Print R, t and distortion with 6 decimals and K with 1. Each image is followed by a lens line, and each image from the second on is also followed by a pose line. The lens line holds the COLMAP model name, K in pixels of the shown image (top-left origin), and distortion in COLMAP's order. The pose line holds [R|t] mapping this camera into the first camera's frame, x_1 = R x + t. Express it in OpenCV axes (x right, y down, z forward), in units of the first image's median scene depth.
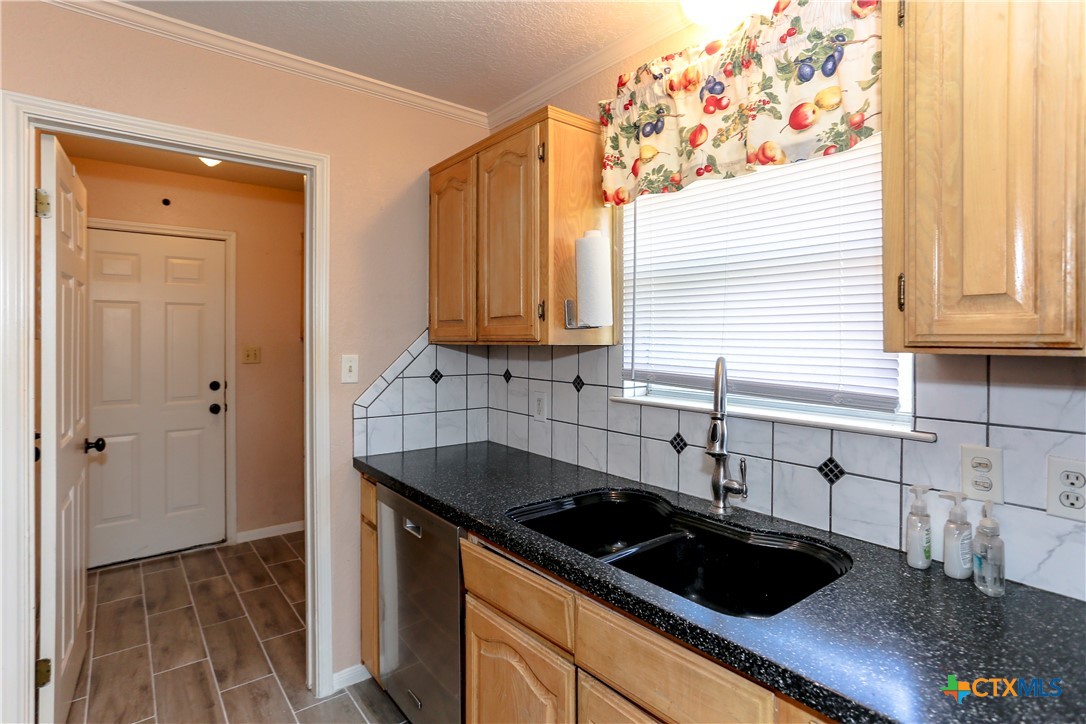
lens RADIAL K [[528.0, 0, 544.5], [0, 528.0, 354.3], [0, 0, 1]] dist [-0.020944, 0.010079]
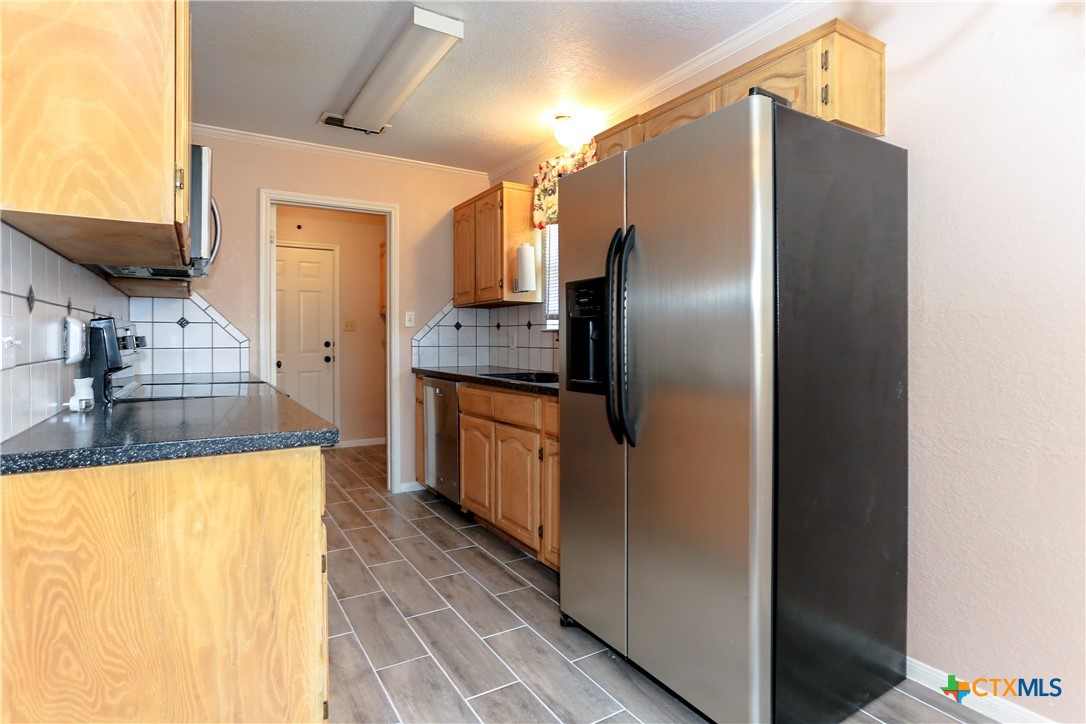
lens RADIAL K [[528.0, 0, 543.6], [0, 528.0, 359.7], [0, 0, 1]] dist [-0.020944, 0.010079]
pose [[0.992965, 0.000731, -0.118410, 0.375635], [0.000684, 0.999929, 0.011908, 0.174331], [0.118410, -0.011905, 0.992893, -0.931471]]
